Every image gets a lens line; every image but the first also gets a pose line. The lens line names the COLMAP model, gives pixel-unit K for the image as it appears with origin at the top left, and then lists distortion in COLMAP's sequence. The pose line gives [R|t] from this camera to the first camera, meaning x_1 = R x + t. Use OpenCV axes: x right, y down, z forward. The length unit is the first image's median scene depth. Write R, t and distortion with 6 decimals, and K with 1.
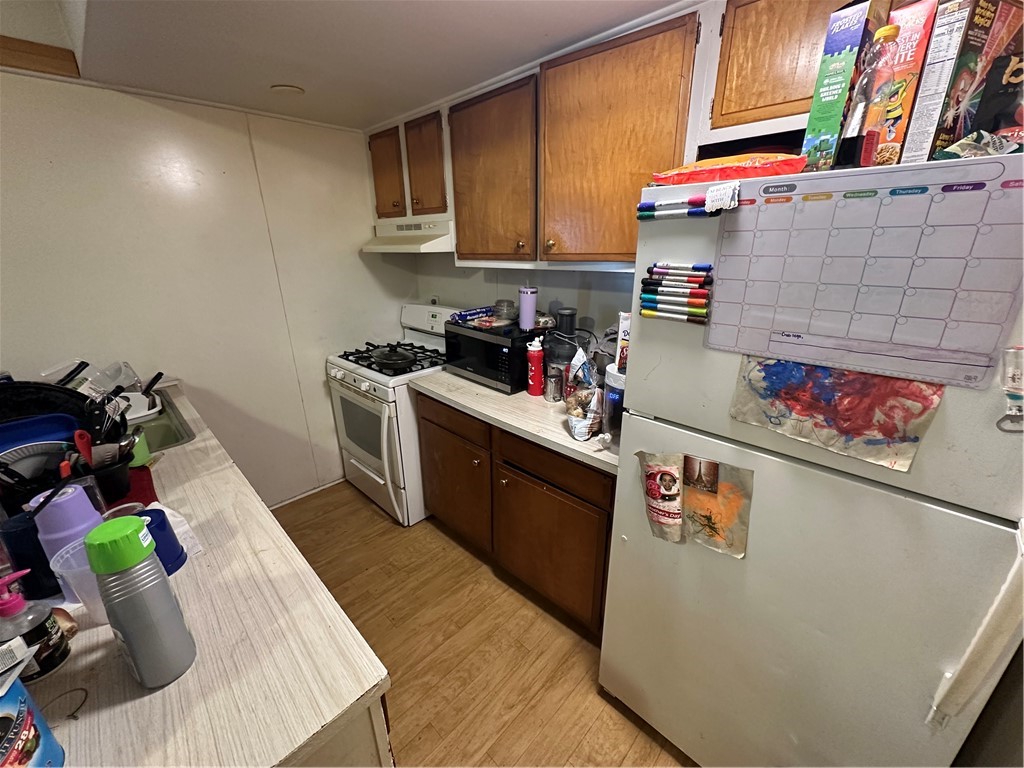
lens RADIAL K [[408.6, 0, 514.6], [0, 408.6, 384.3], [0, 0, 1]] dist [-0.006116, 0.000505]
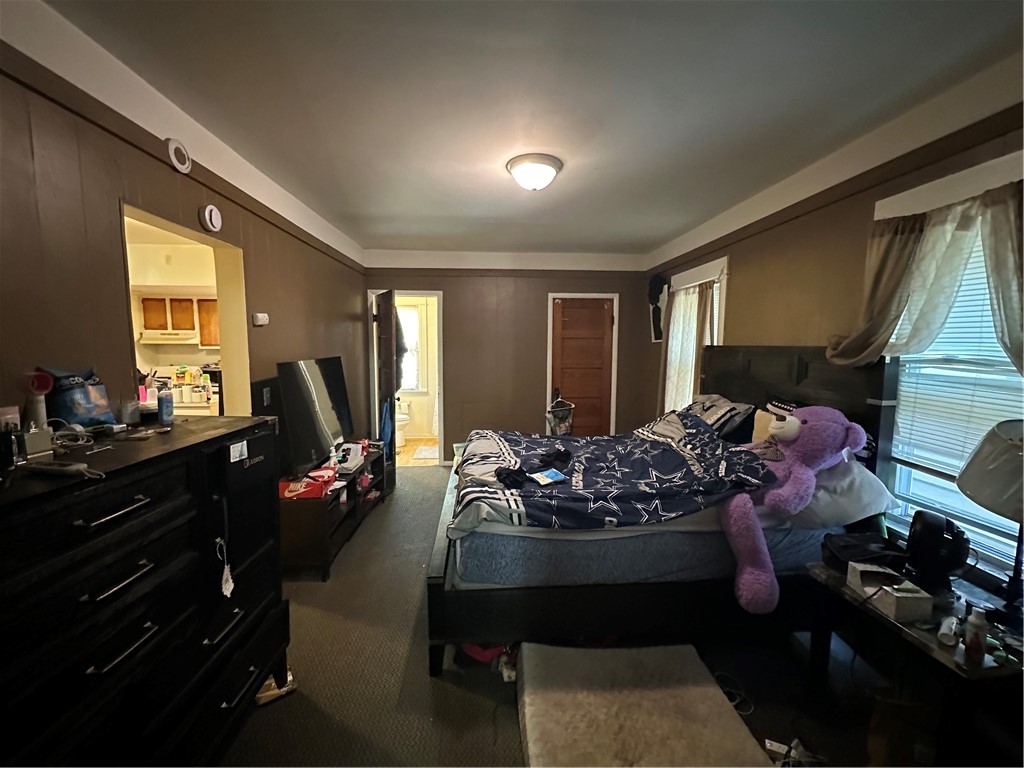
lens RADIAL K [[408.6, 0, 515.0], [0, 408.6, 383.0], [0, 0, 1]] dist [-0.006116, 0.000505]
pose [[0.674740, -0.055129, 0.735993, -1.043022], [0.227343, 0.964244, -0.136197, 1.121675], [-0.702169, 0.259220, 0.663147, -3.193239]]
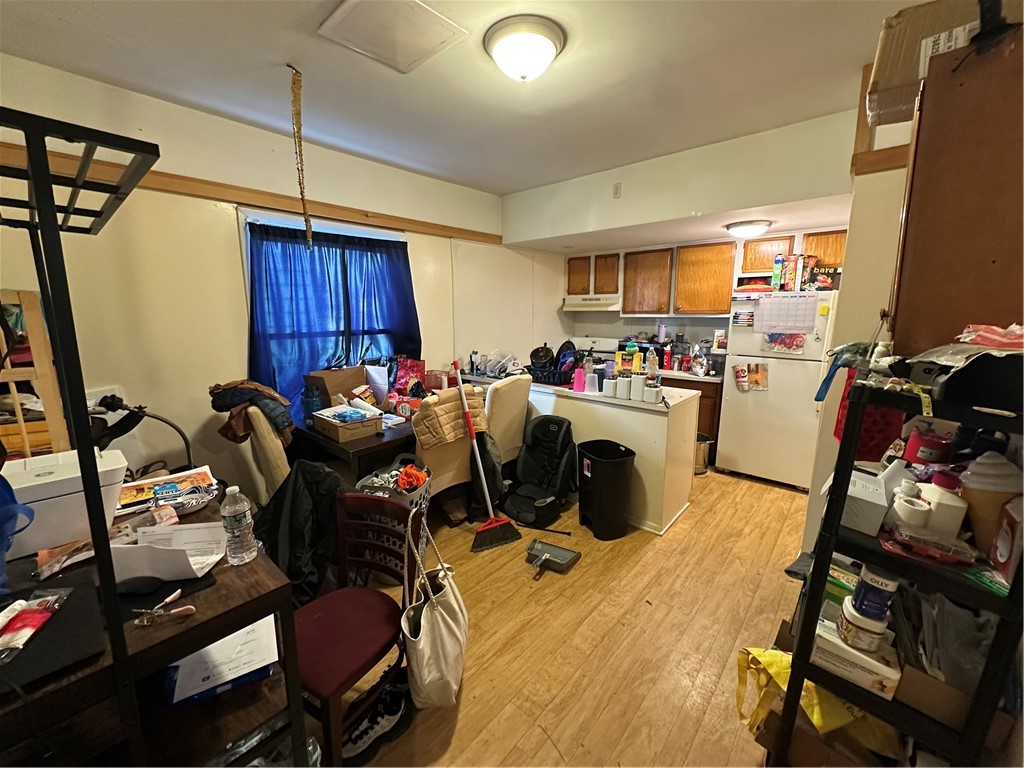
lens RADIAL K [[408.6, 0, 513.6], [0, 408.6, 383.9], [0, 0, 1]] dist [-0.006116, 0.000505]
pose [[0.998940, 0.000593, 0.046038, -1.149317], [0.006474, 0.988175, -0.153195, 0.564610], [-0.045584, 0.153331, 0.987123, -1.537329]]
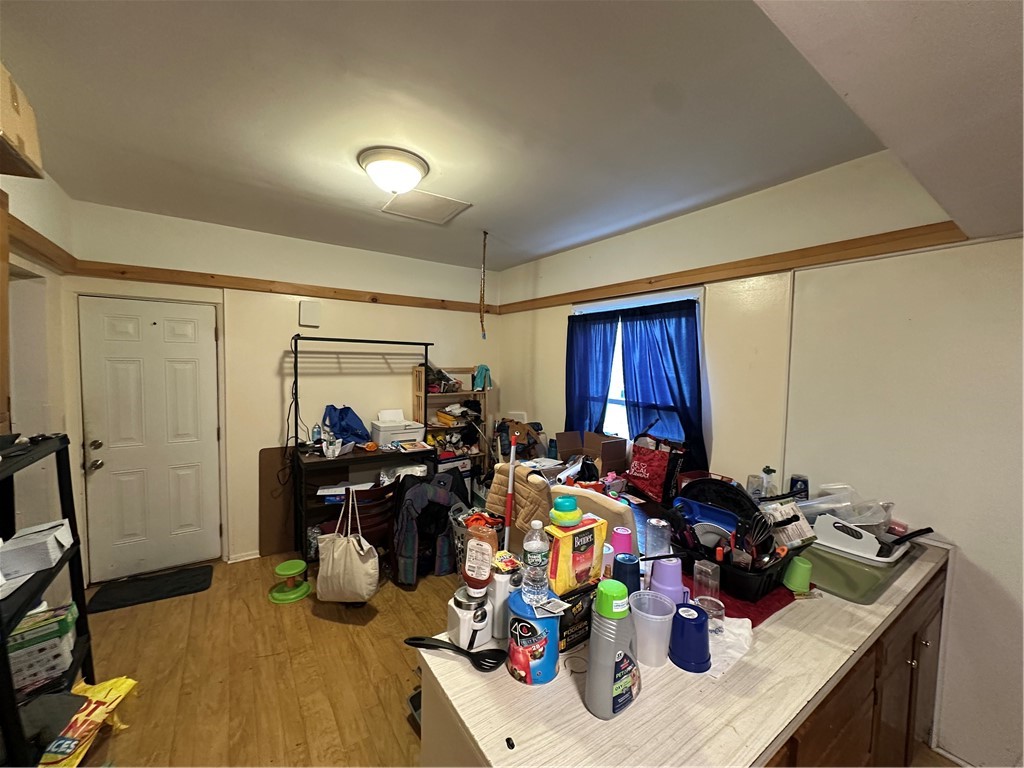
lens RADIAL K [[408.6, 0, 514.9], [0, 408.6, 382.9], [0, 0, 1]] dist [-0.006116, 0.000505]
pose [[-0.196516, 0.058497, -0.978754, 0.191507], [-0.340235, 0.932126, 0.124023, -0.153308], [0.919577, 0.357379, -0.163275, 0.237363]]
